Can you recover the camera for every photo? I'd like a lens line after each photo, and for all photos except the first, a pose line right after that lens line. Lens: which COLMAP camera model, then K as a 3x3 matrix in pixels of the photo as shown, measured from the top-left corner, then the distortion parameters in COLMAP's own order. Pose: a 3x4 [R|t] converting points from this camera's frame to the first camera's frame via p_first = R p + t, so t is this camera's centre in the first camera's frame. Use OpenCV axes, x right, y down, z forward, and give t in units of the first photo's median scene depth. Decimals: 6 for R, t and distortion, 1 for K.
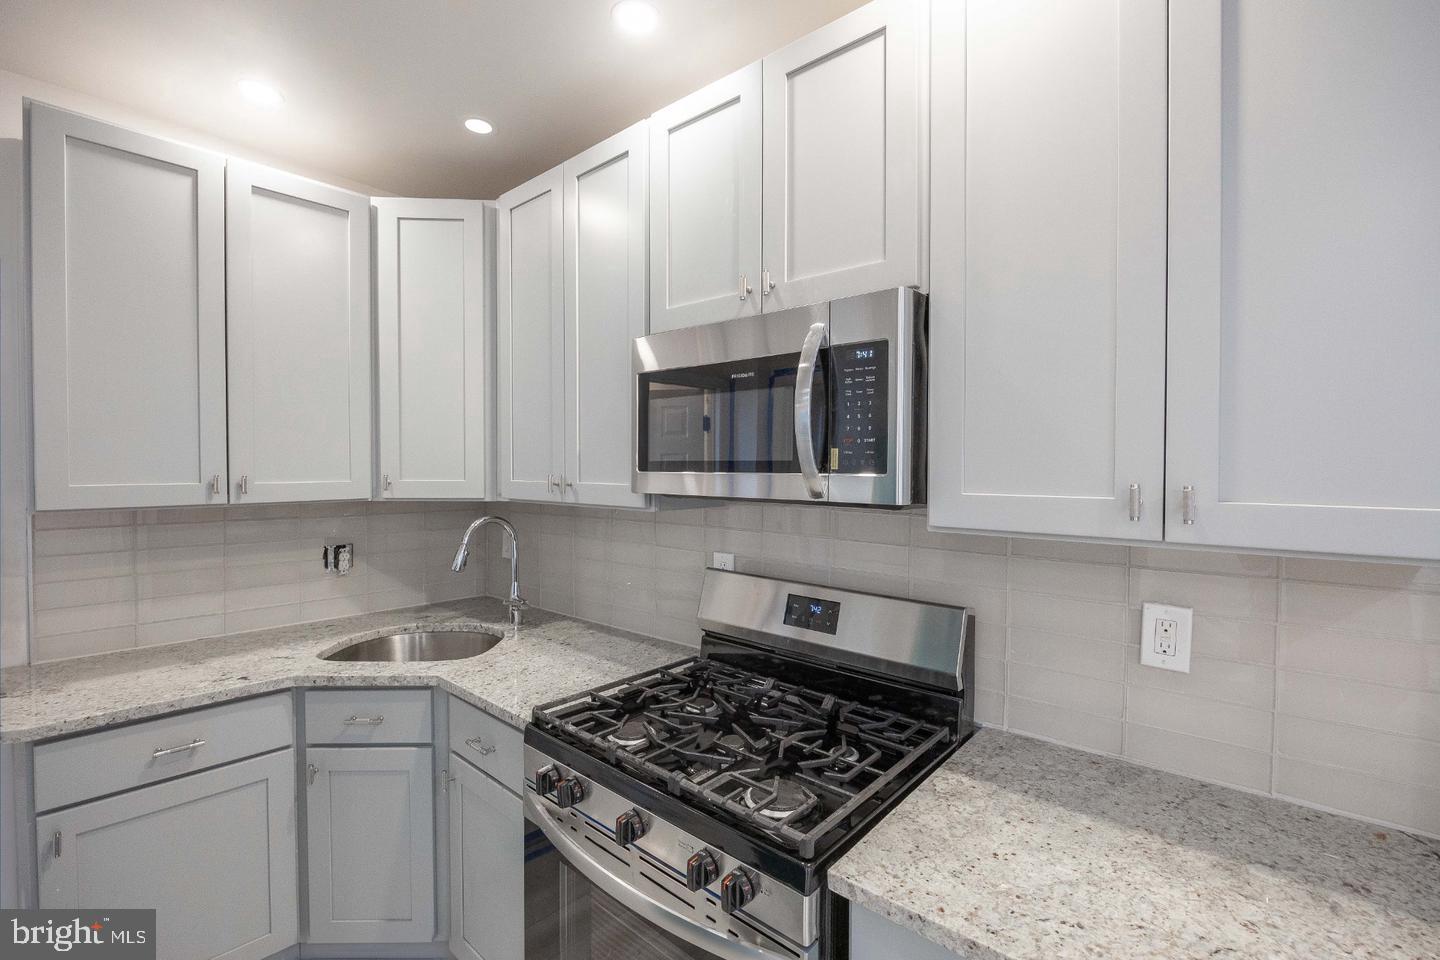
lens RADIAL K [[645.3, 0, 717.8], [0, 645.3, 476.7], [0, 0, 1]] dist [-0.016660, -0.000165]
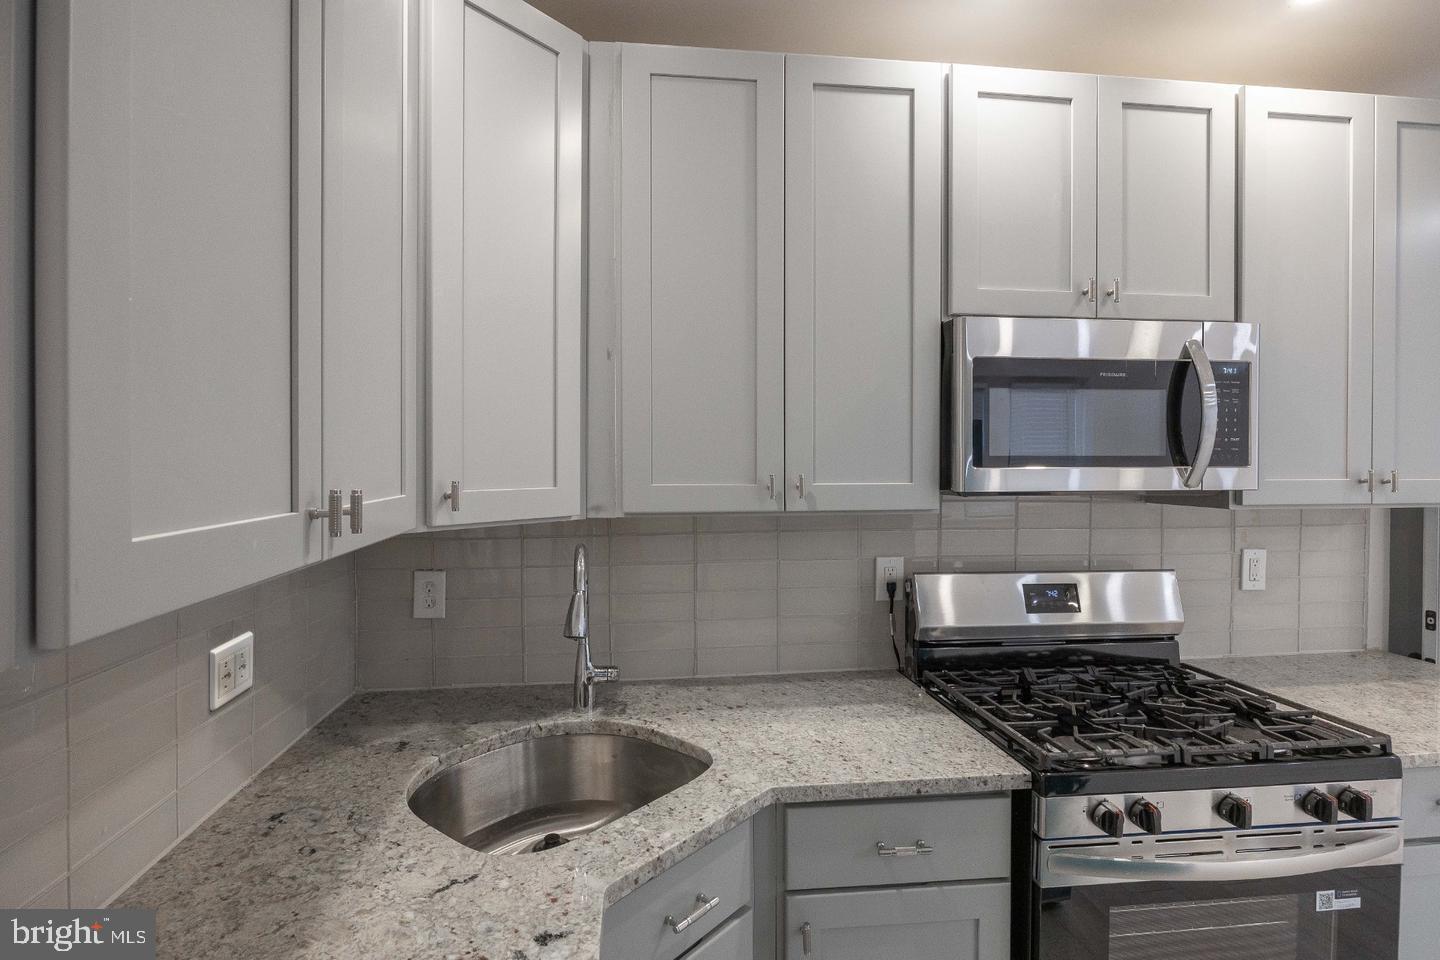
lens RADIAL K [[728.3, 0, 718.6], [0, 728.3, 470.1], [0, 0, 1]] dist [-0.013246, -0.000153]
pose [[0.666926, -0.016405, 0.744944, -1.088786], [0.017450, 0.999827, 0.006396, -0.017333], [-0.744920, 0.008733, 0.667097, 0.590242]]
